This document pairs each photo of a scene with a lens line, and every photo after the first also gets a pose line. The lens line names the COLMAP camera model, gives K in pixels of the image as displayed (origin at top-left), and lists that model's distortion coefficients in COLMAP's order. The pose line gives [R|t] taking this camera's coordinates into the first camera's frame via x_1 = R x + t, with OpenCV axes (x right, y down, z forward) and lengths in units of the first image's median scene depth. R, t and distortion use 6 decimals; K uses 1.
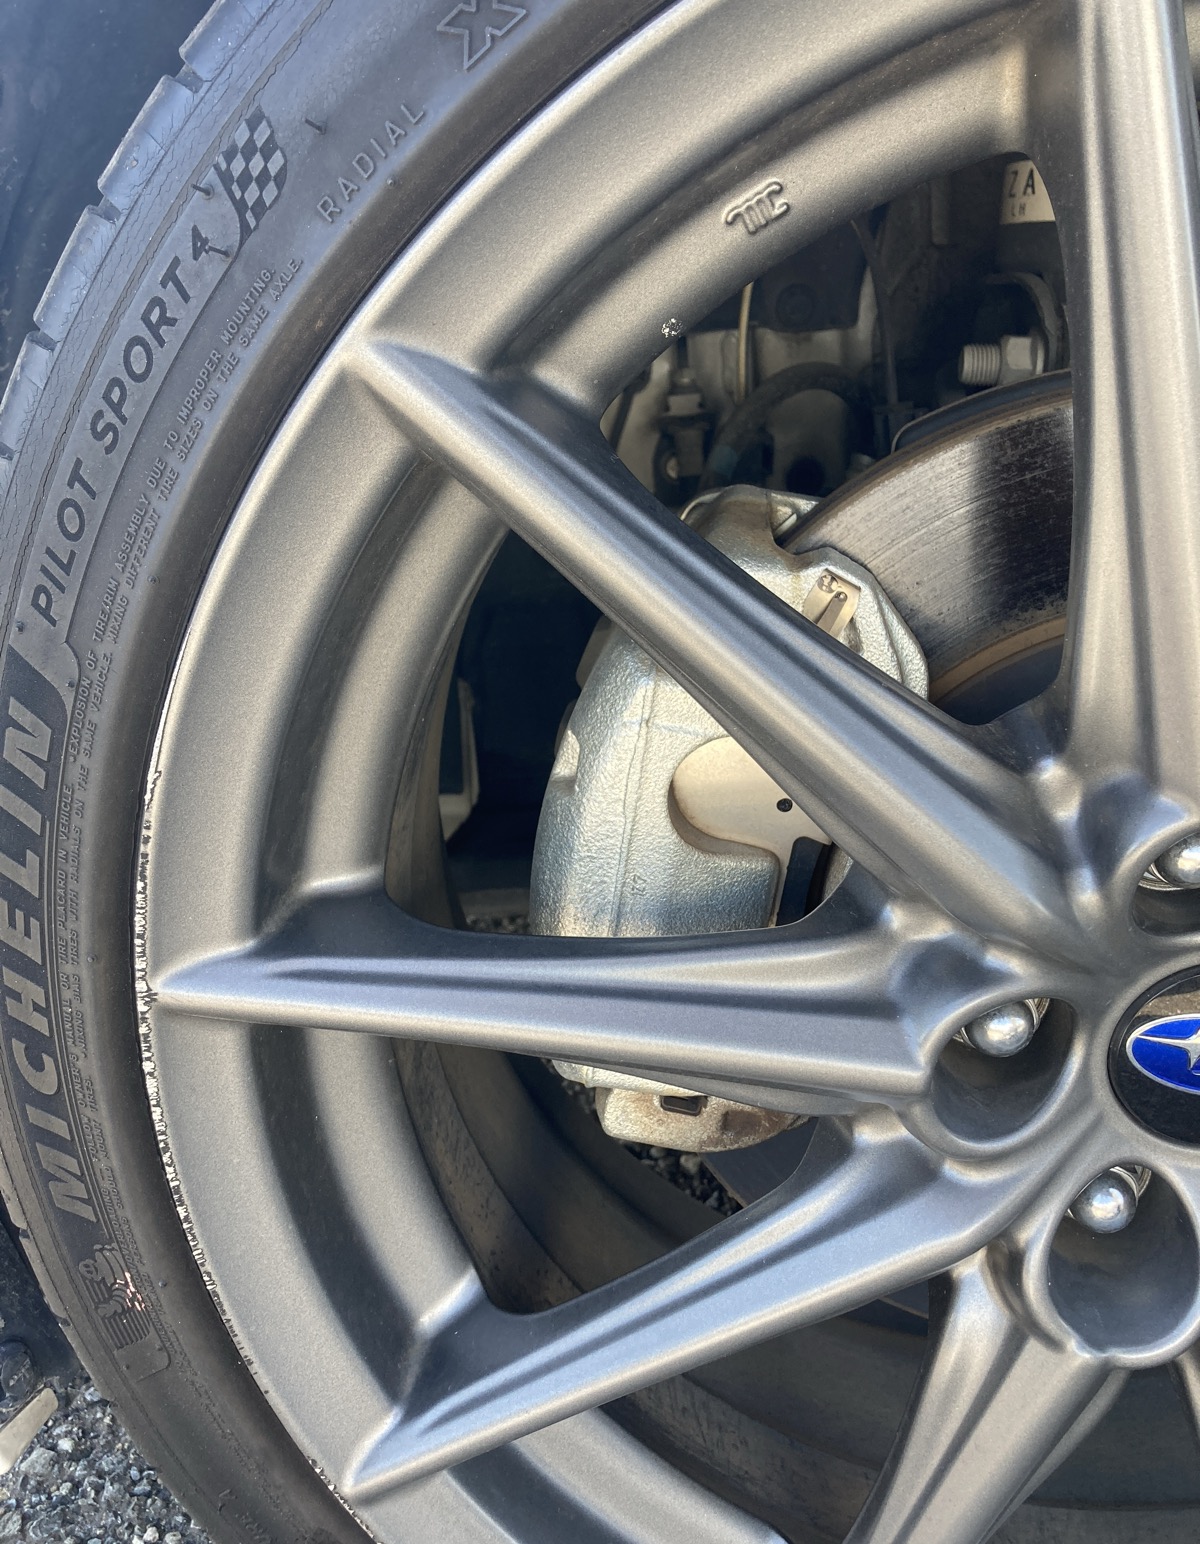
lens RADIAL K [[1348.9, 0, 600.0], [0, 1348.9, 772.0], [0, 0, 1]] dist [0.060997, -0.113009]
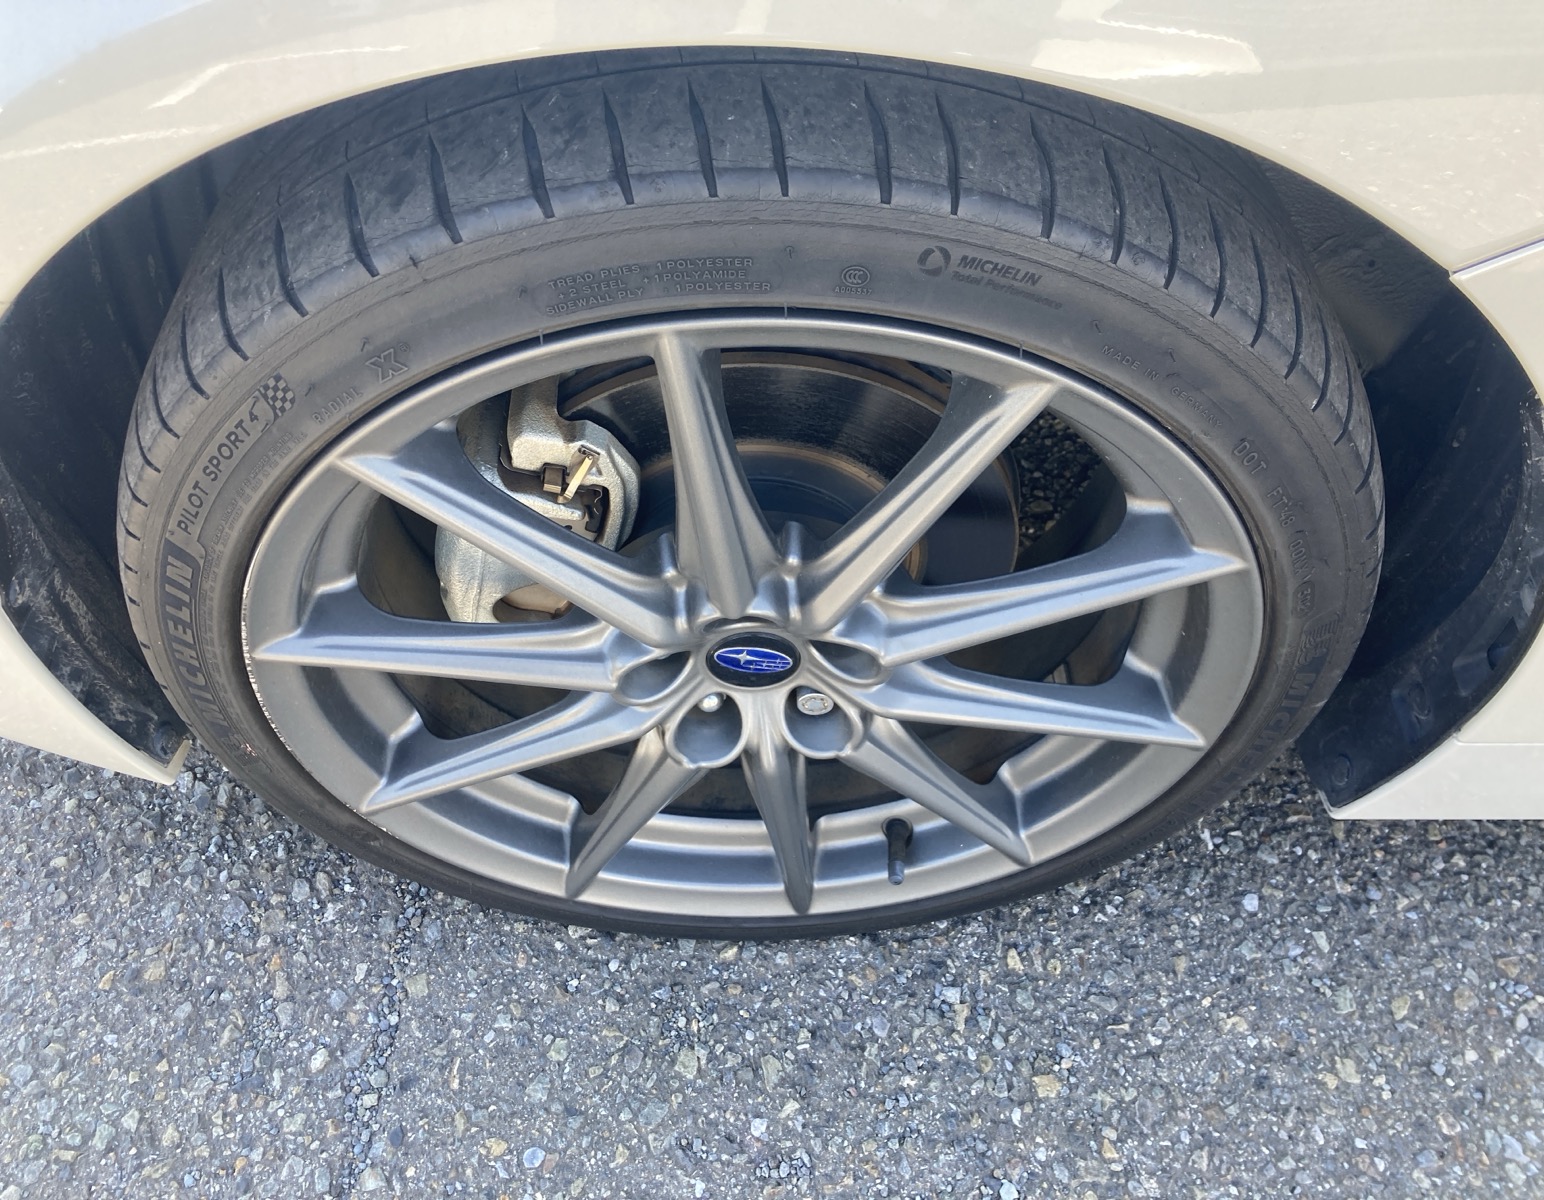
lens RADIAL K [[1348.9, 0, 756.5], [0, 1348.9, 579.4], [0, 0, 1]] dist [0.060997, -0.113009]
pose [[0.987589, -0.017659, 0.156063, 0.126340], [-0.063810, 0.862838, 0.501436, -1.123522], [-0.143512, -0.505172, 0.851003, -0.910273]]
